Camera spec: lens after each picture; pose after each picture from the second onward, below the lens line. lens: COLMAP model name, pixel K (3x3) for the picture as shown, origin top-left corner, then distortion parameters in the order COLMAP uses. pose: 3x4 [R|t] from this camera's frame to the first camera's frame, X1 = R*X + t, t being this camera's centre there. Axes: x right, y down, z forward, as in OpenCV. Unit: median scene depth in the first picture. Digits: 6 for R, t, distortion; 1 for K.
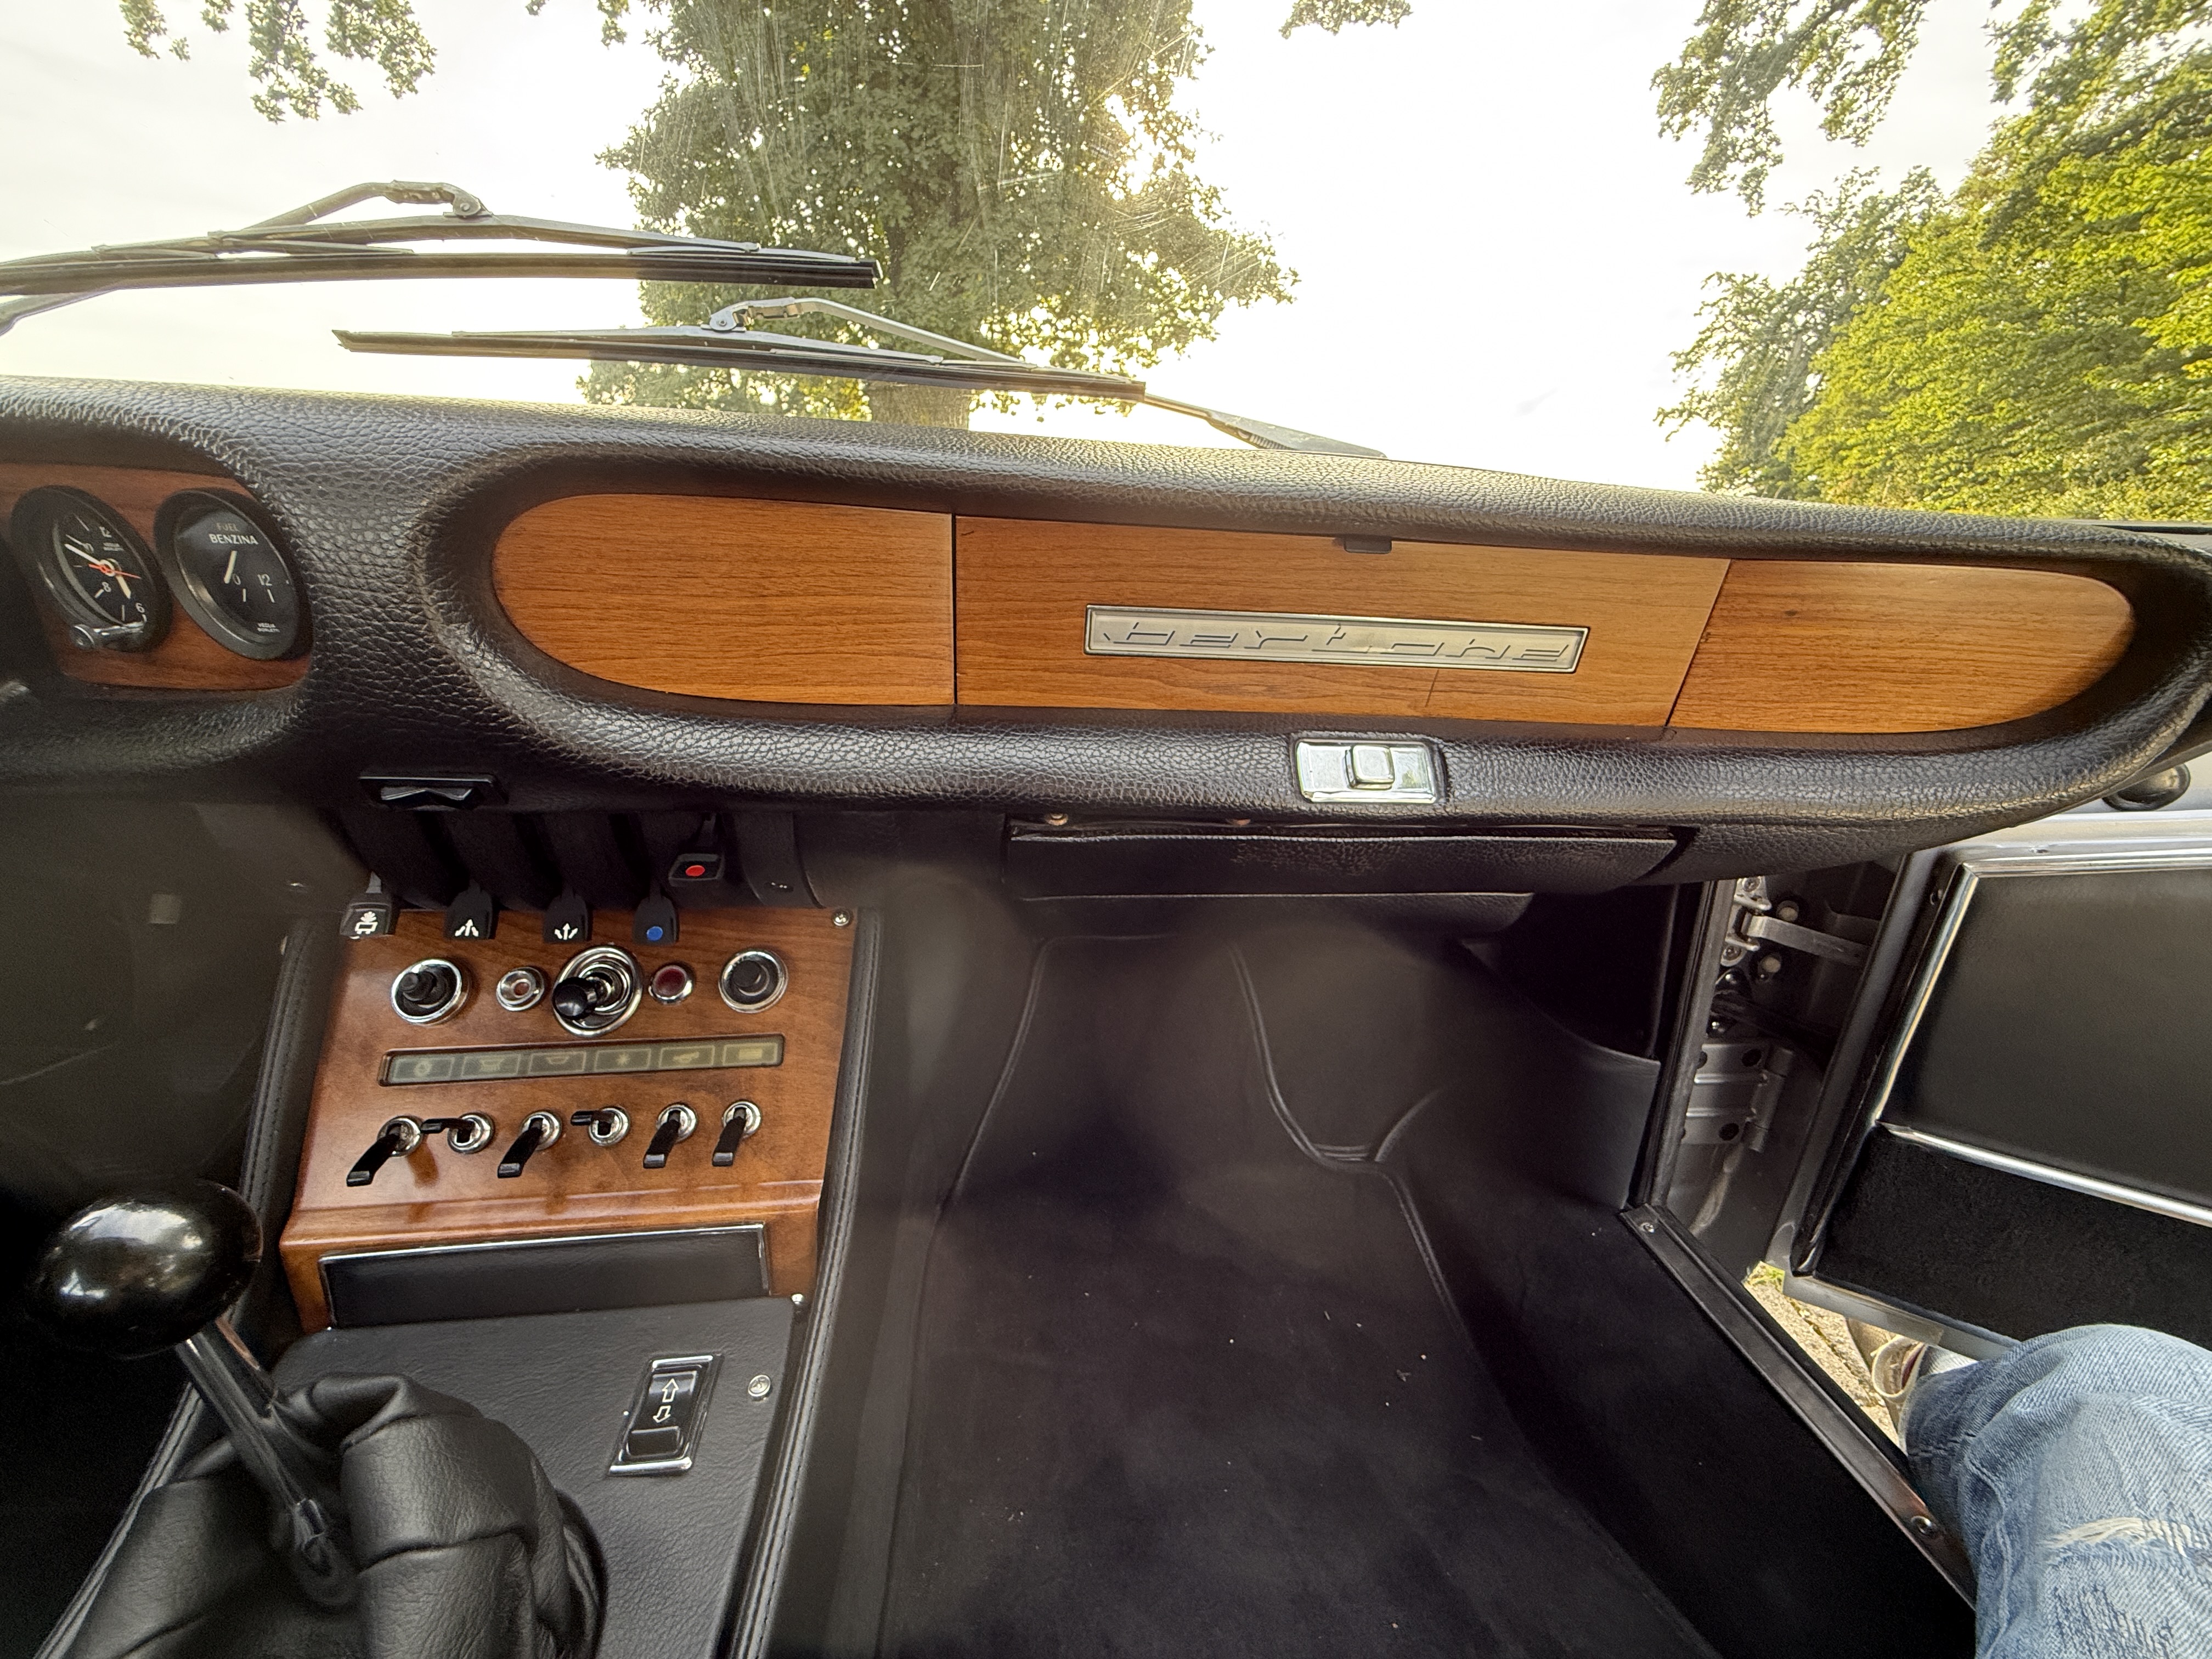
lens RADIAL K [[882.1, 0, 1092.6], [0, 882.1, 824.0], [0, 0, 1]] dist [-0.000791, 0.000338]
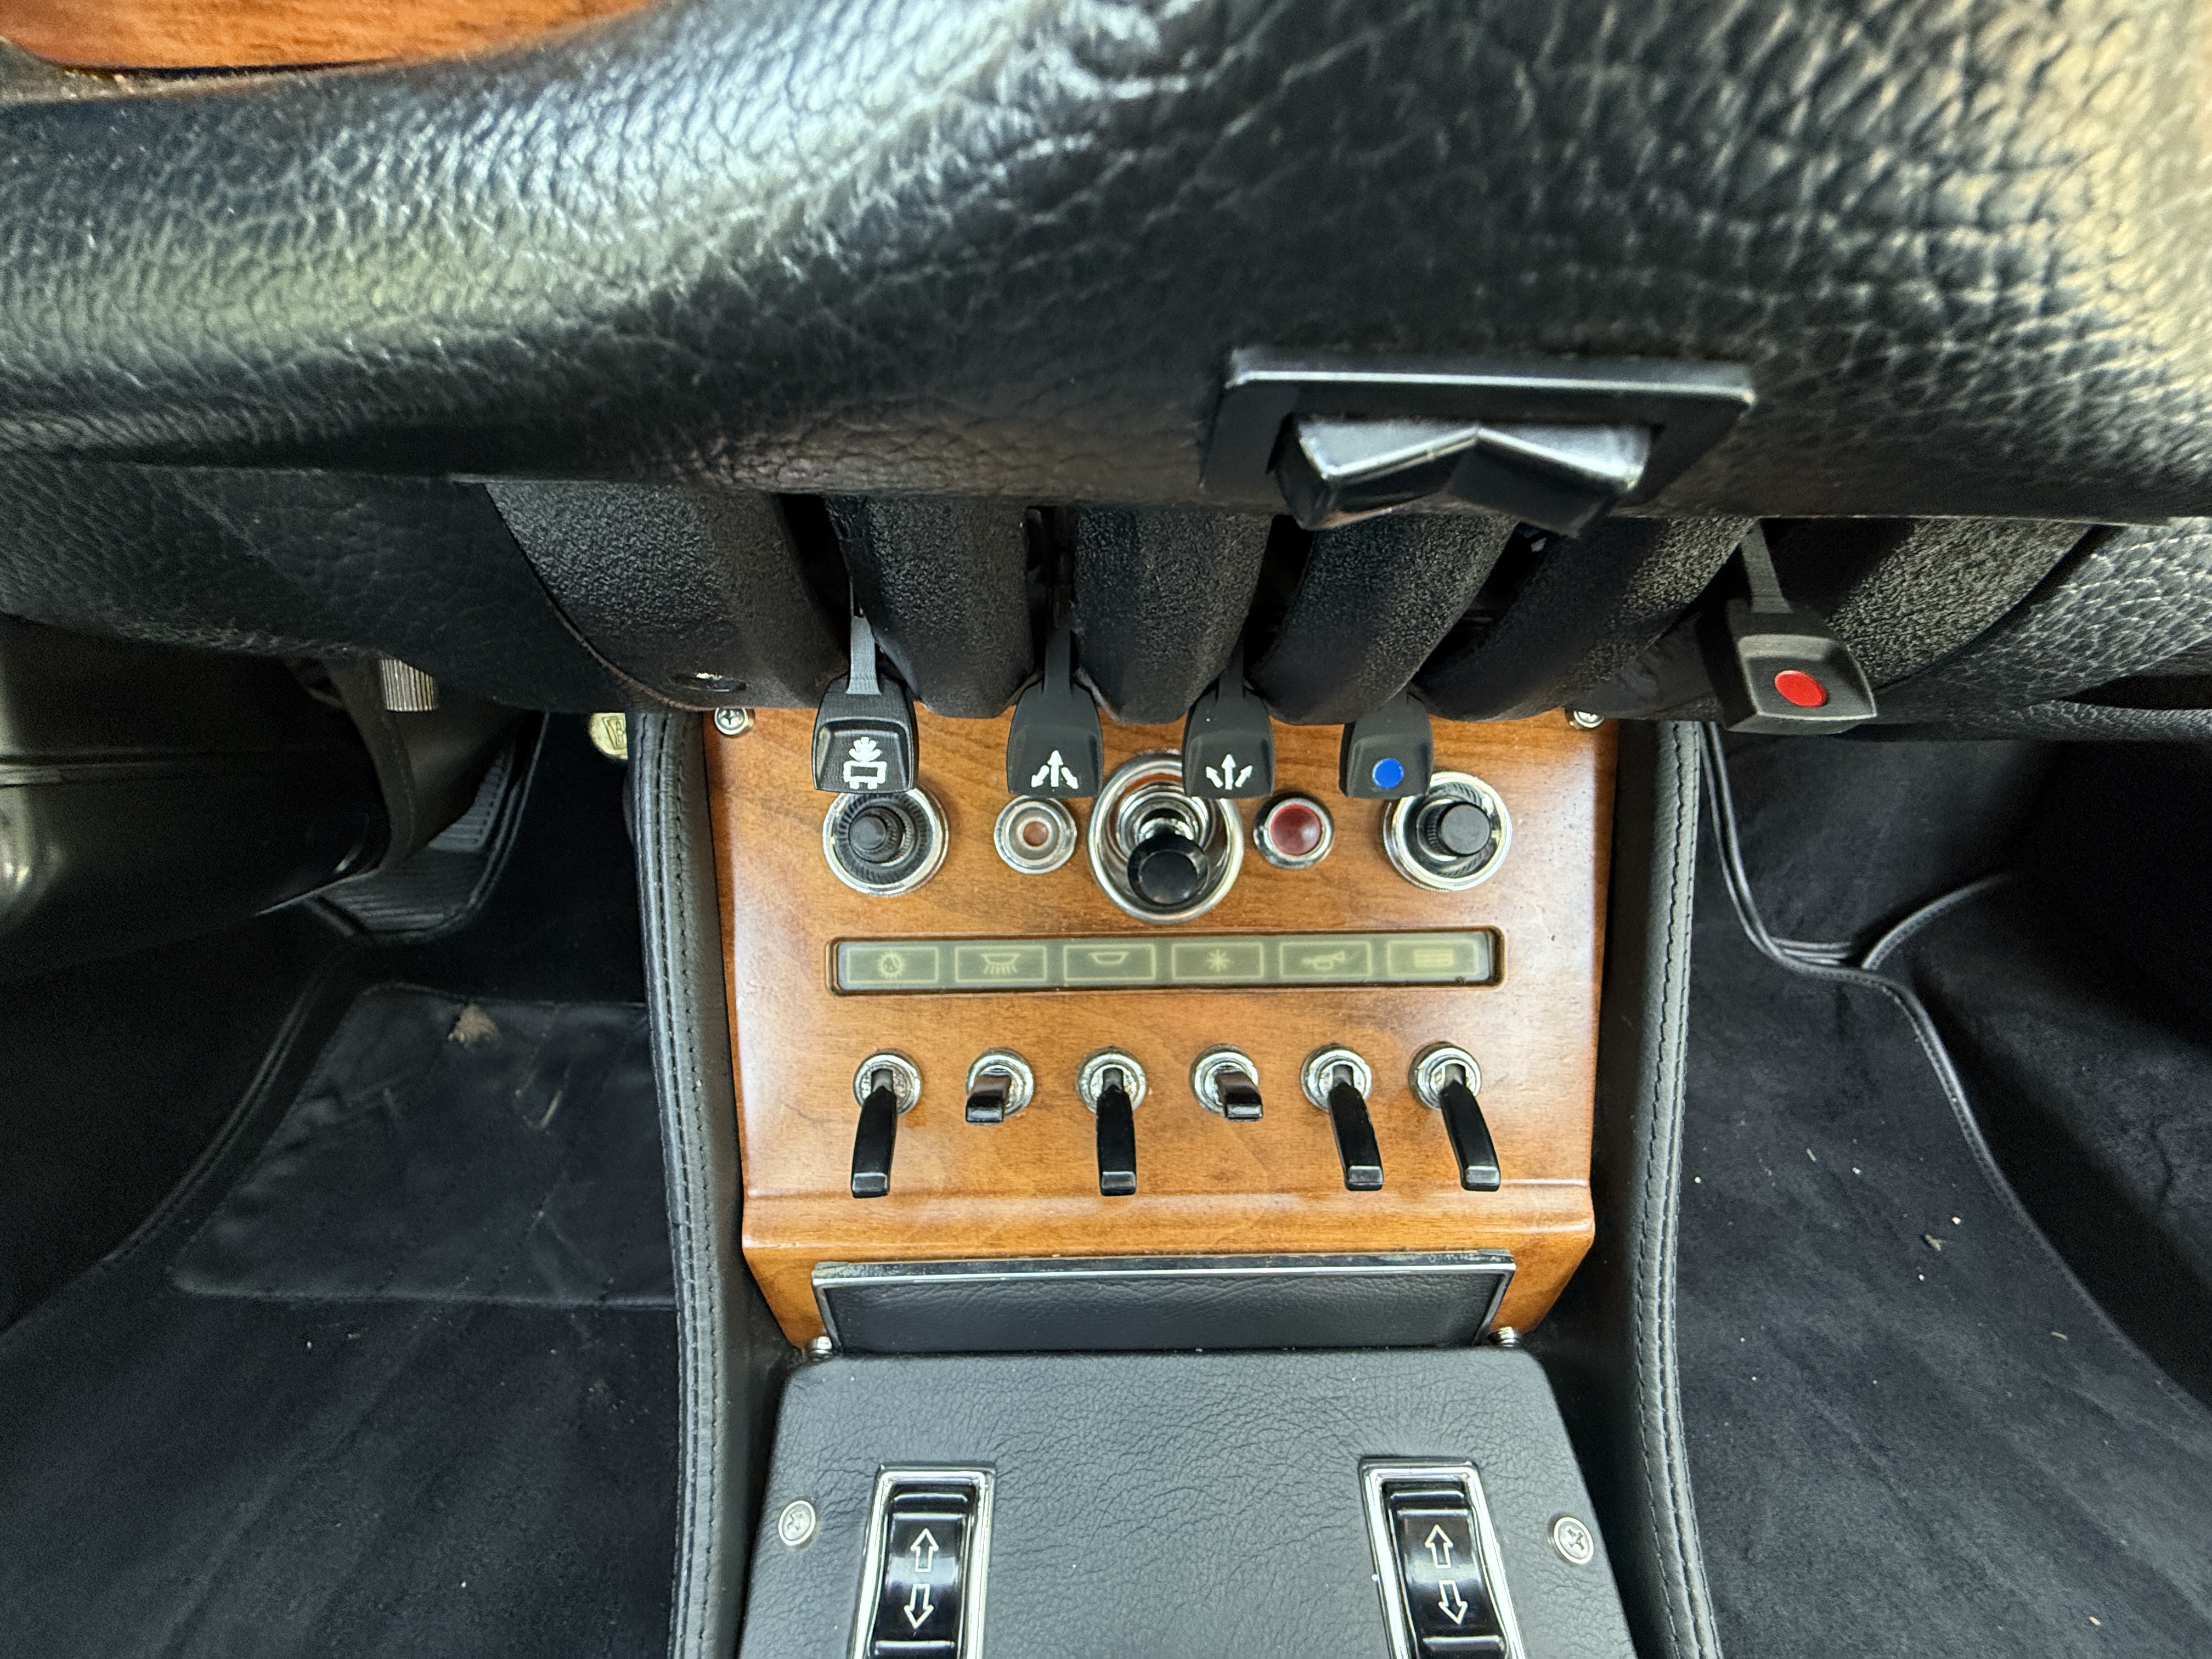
lens RADIAL K [[882.1, 0, 1091.8], [0, 882.1, 822.1], [0, 0, 1]] dist [-0.000791, 0.000338]
pose [[0.993927, 0.047615, -0.099202, -0.570185], [-0.009151, 0.934174, 0.356701, -0.016705], [0.109656, -0.353627, 0.928937, 0.505982]]
